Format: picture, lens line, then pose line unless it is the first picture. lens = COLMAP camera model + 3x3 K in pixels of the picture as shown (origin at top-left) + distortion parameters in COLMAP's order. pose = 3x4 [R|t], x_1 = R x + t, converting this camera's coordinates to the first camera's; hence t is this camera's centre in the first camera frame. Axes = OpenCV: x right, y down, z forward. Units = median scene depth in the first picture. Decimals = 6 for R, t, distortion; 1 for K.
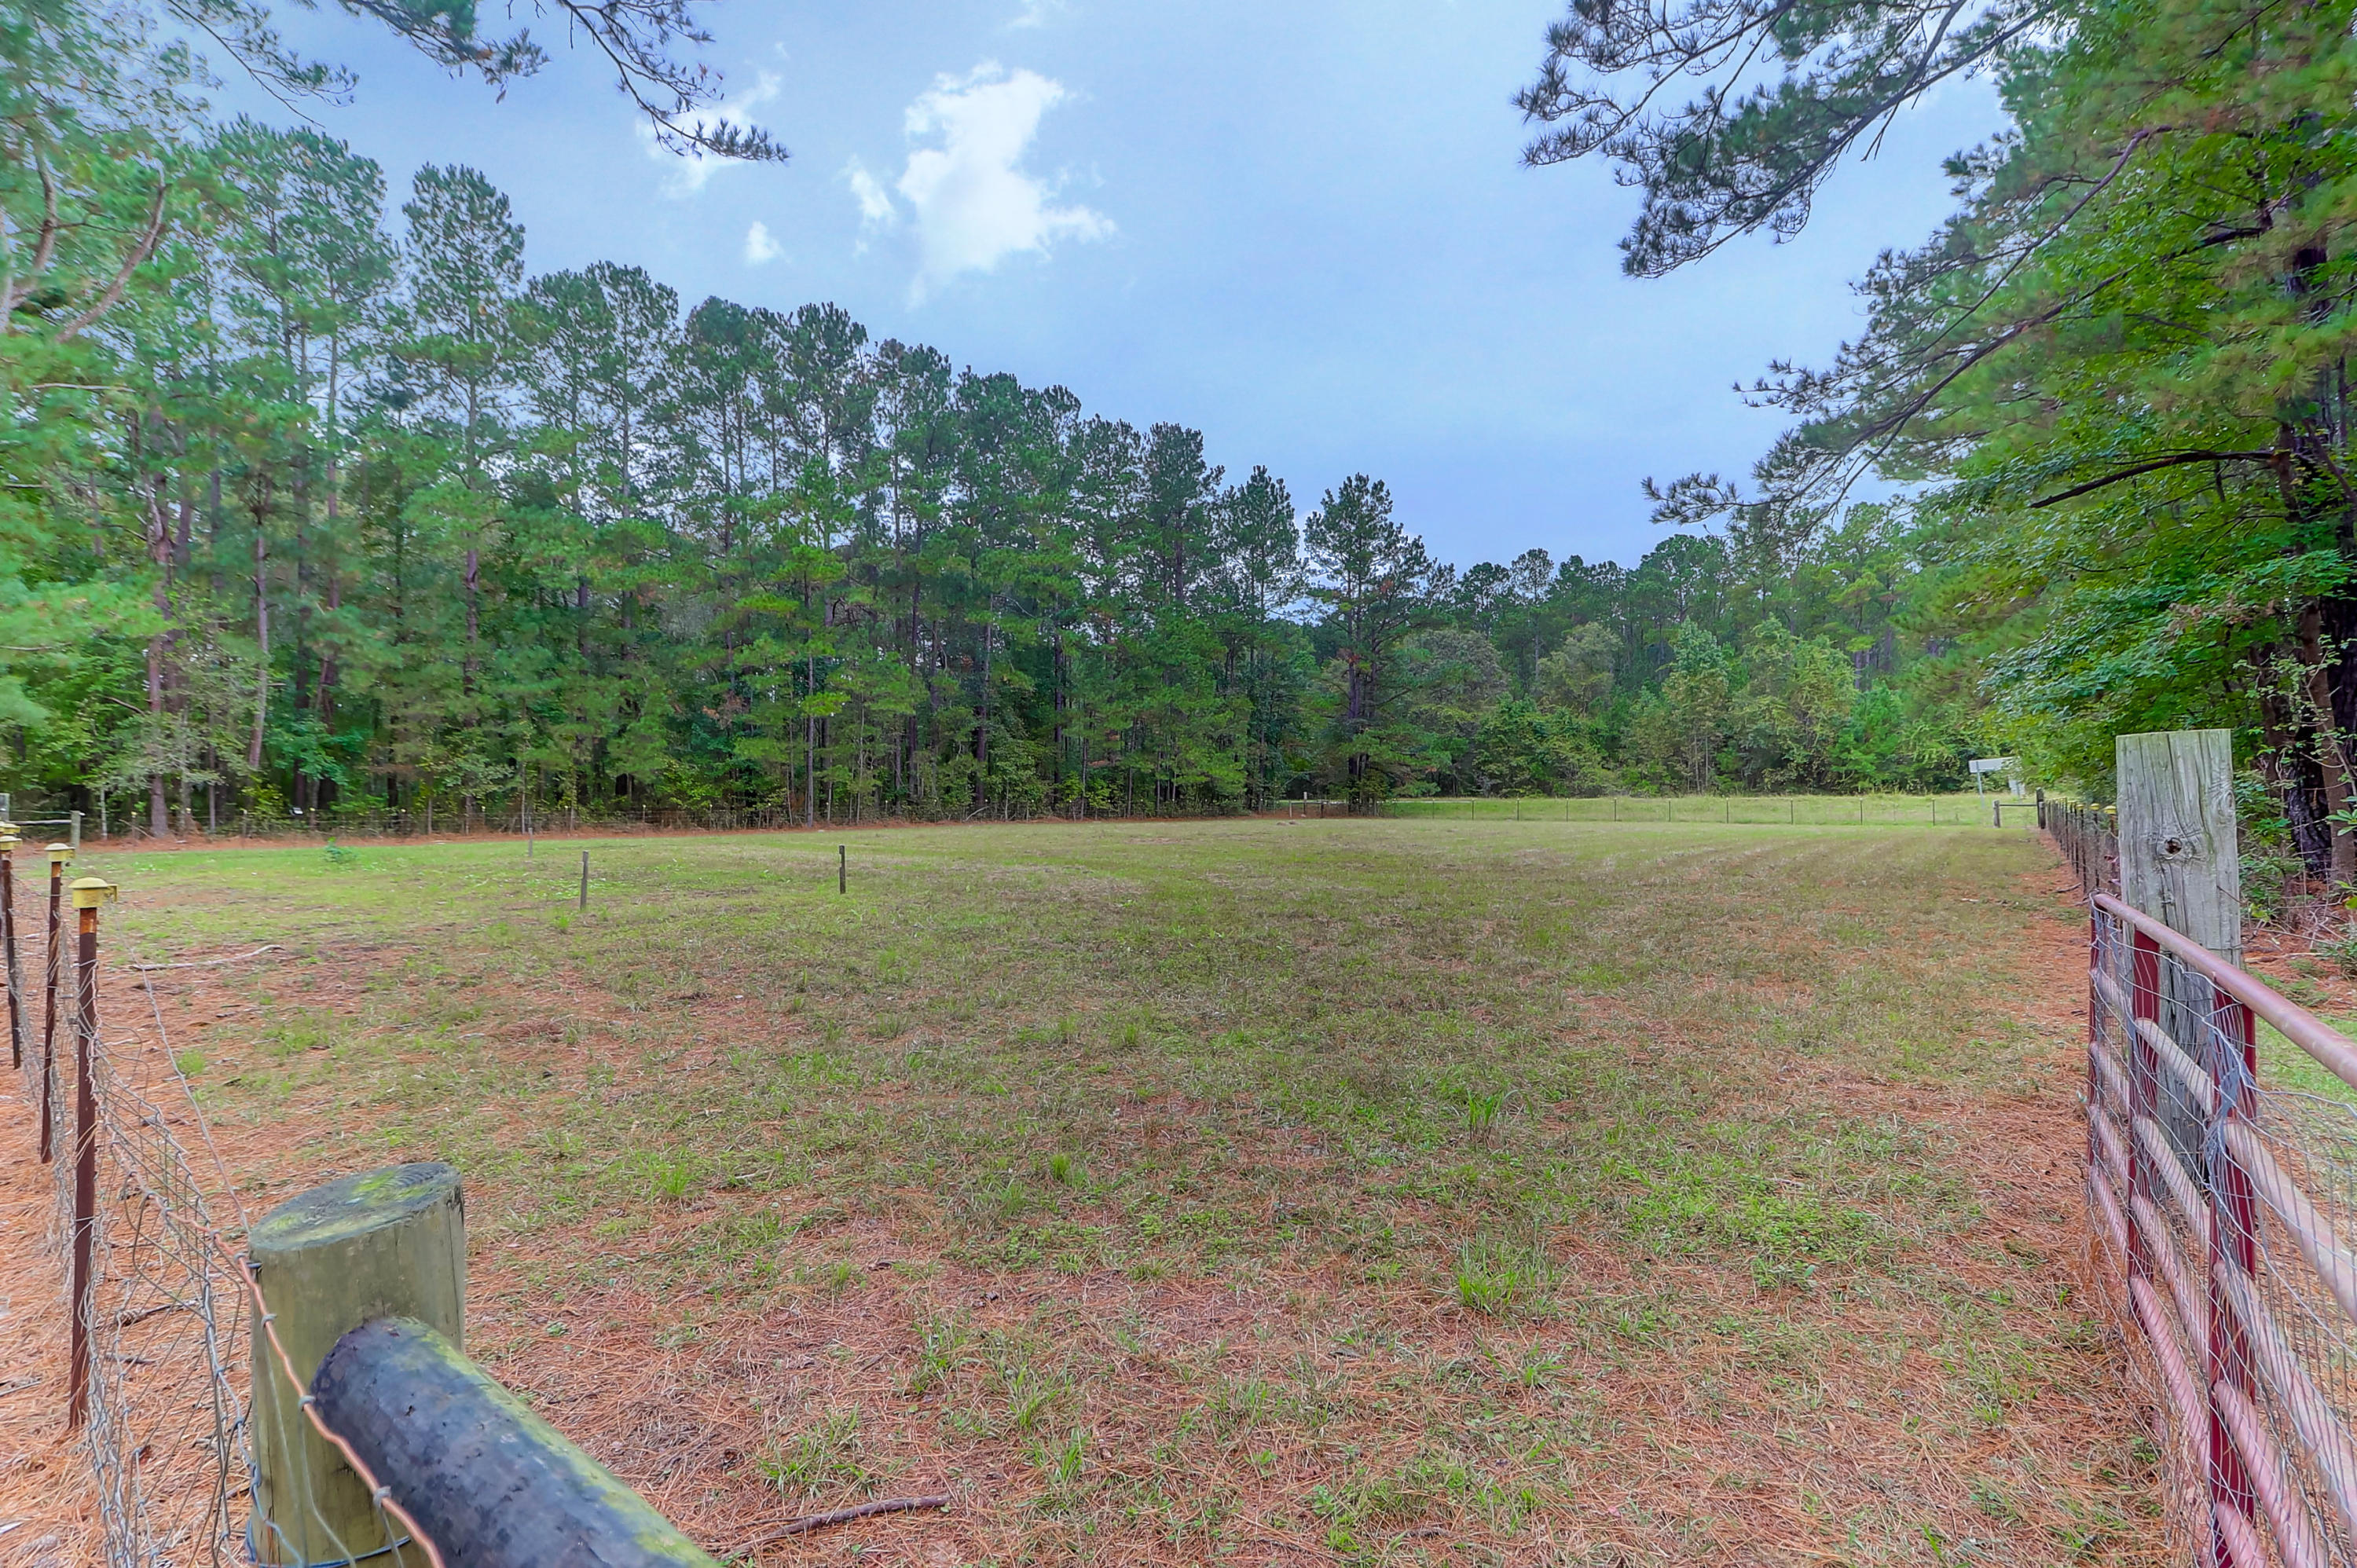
lens RADIAL K [[1055.0, 0, 1178.5], [0, 1055.0, 784.0], [0, 0, 1]] dist [0.014682, -0.000473]
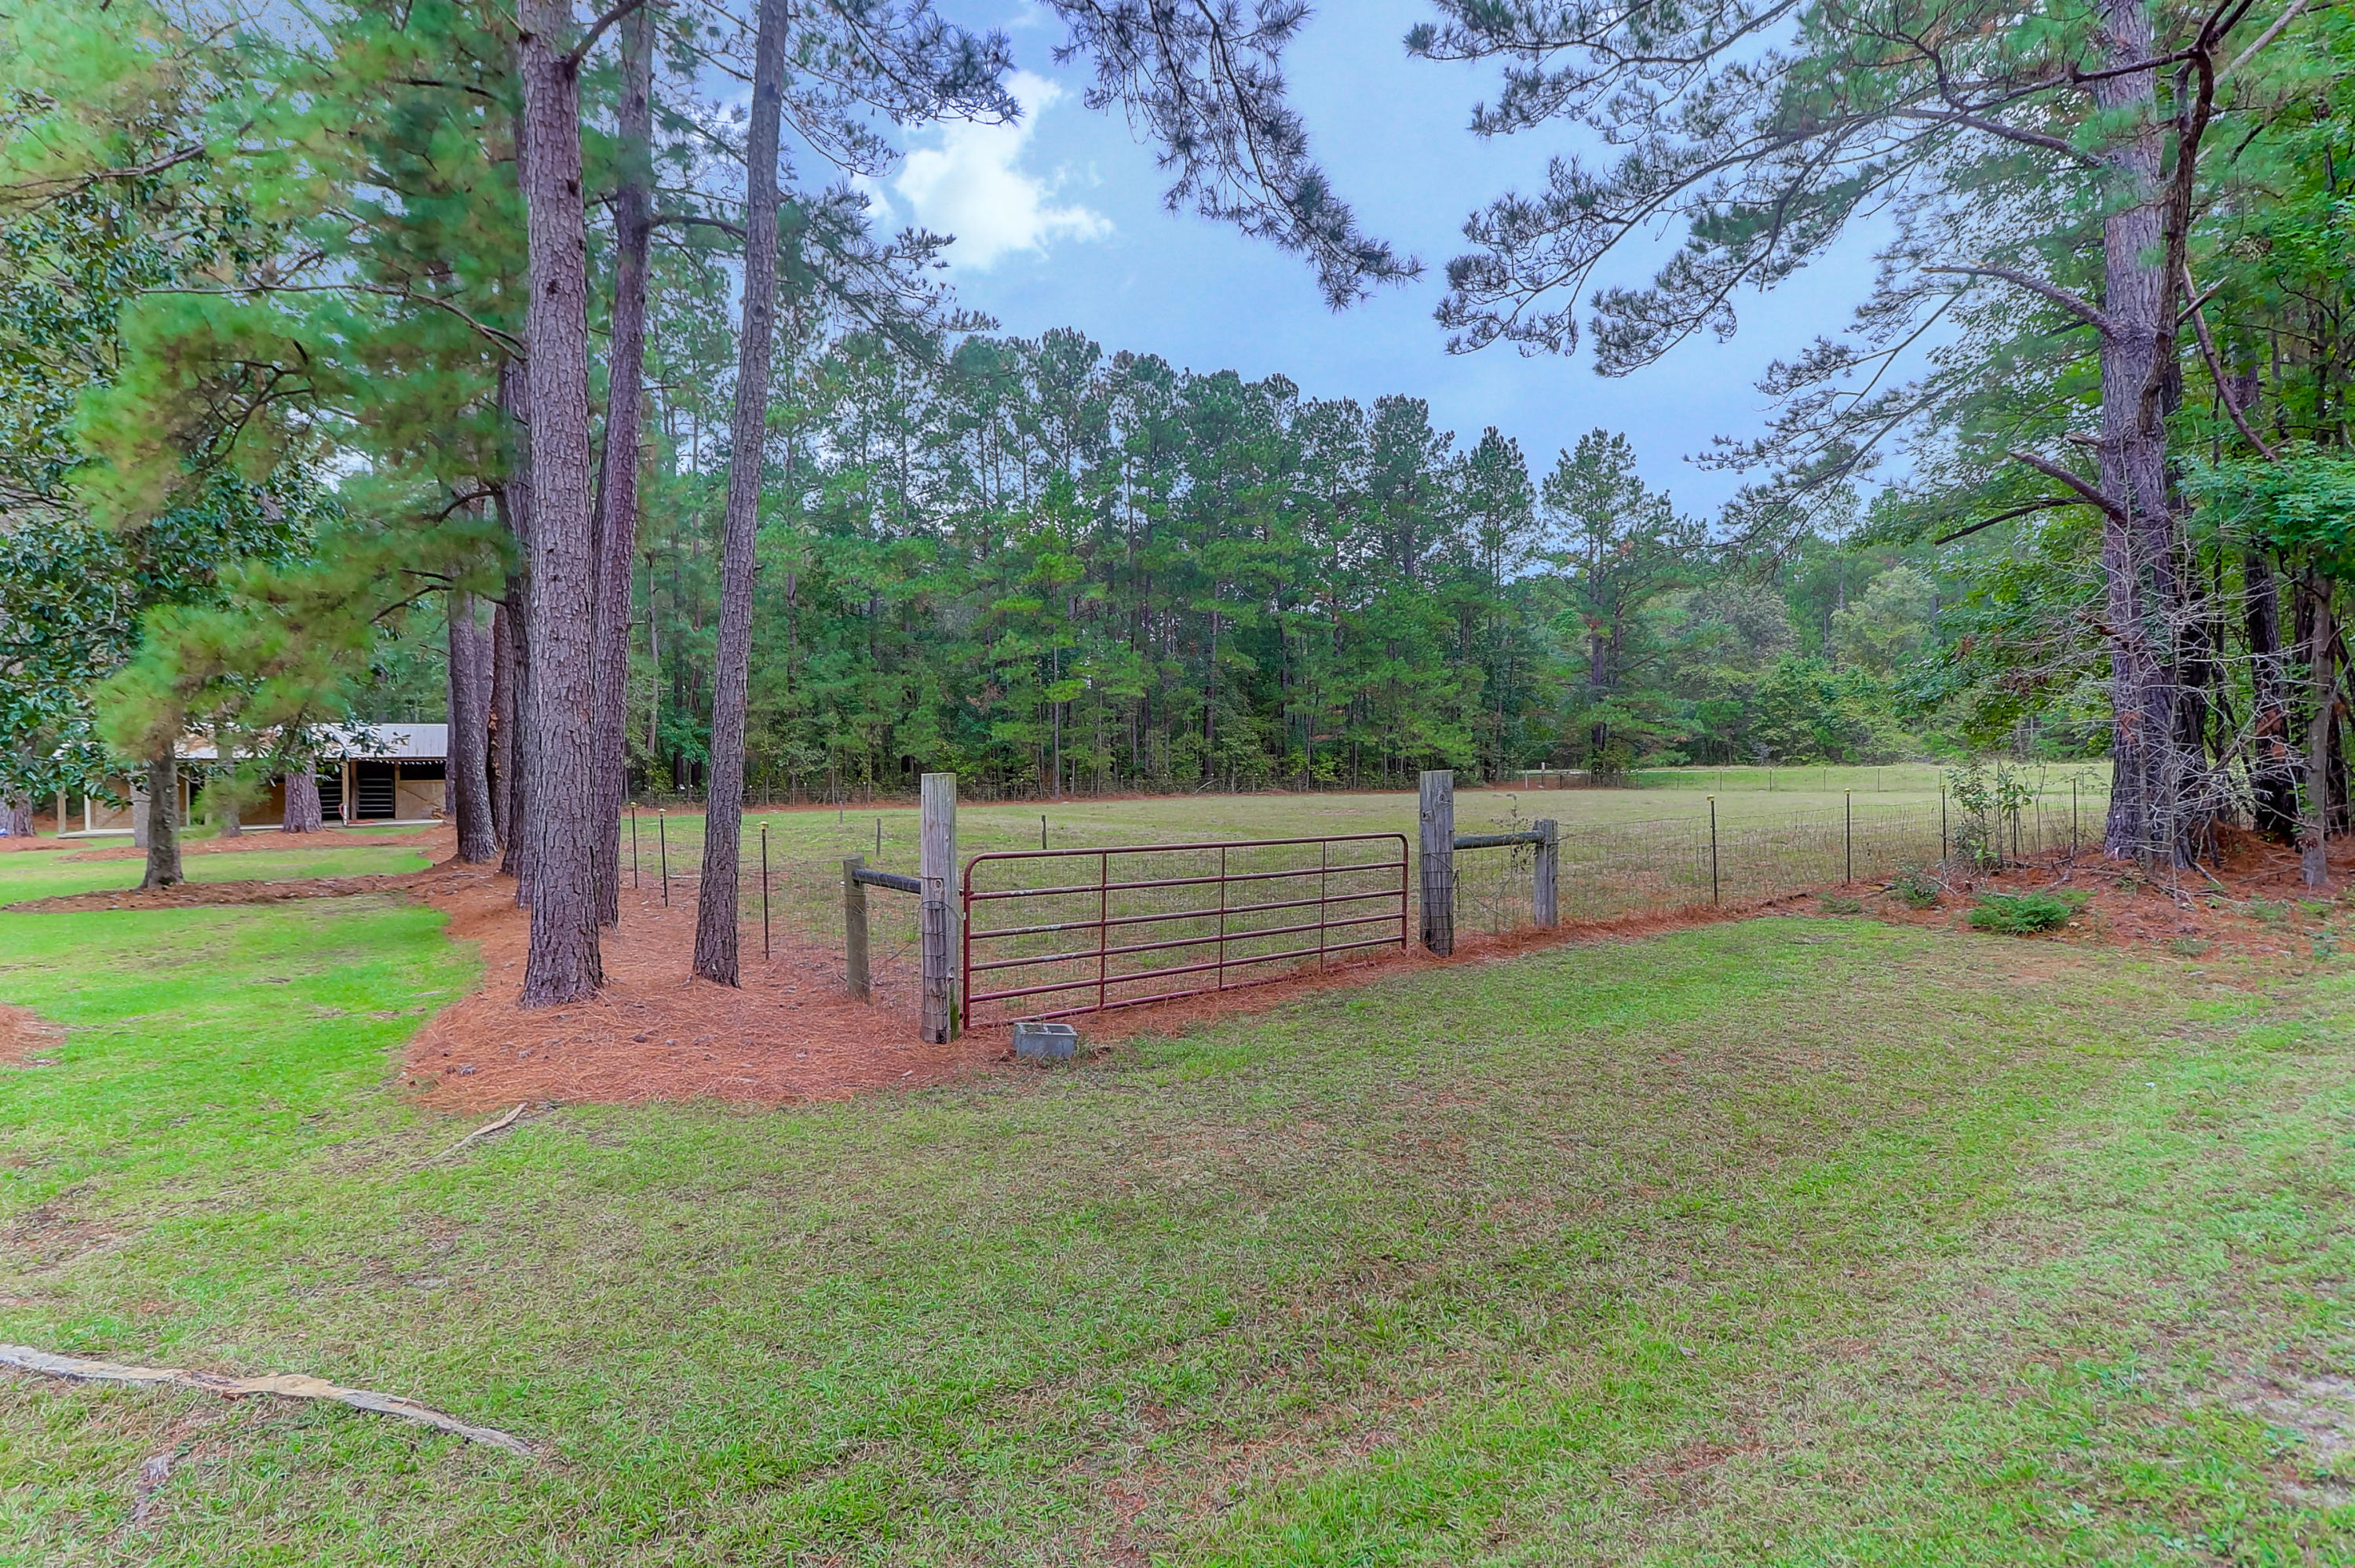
lens RADIAL K [[1205.0, 0, 1173.2], [0, 1205.0, 771.5], [0, 0, 1]] dist [0.021936, 0.001313]
pose [[0.963699, -0.006050, -0.266922, 0.106836], [0.011572, 0.999750, 0.019118, -0.011125], [0.266740, -0.021513, 0.963528, -0.190962]]
